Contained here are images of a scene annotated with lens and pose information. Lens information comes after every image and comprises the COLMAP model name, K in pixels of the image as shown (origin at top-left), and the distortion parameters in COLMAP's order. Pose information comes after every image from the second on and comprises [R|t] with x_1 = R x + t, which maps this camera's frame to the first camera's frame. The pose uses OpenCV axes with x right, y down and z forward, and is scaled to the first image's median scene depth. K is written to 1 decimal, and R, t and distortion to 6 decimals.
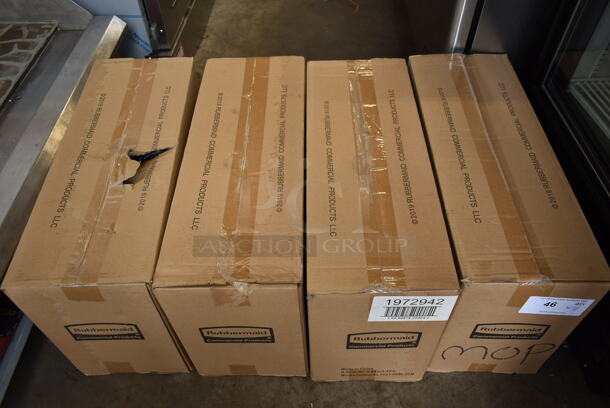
lens RADIAL K [[477.2, 0, 305.0], [0, 477.2, 204.0], [0, 0, 1]] dist [-0.011745, -0.003259]
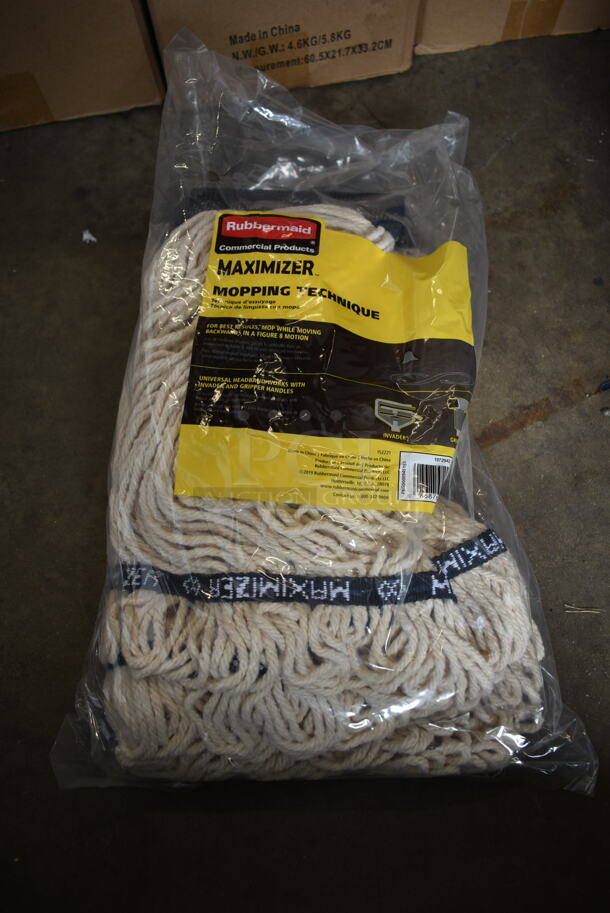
lens RADIAL K [[687.0, 0, 305.0], [0, 687.0, 456.5], [0, 0, 1]] dist [-0.018836, -0.001488]
pose [[0.978596, -0.195103, 0.065461, 0.027264], [0.160393, 0.922390, 0.351383, 0.469482], [-0.128937, -0.333363, 0.933940, 0.263234]]
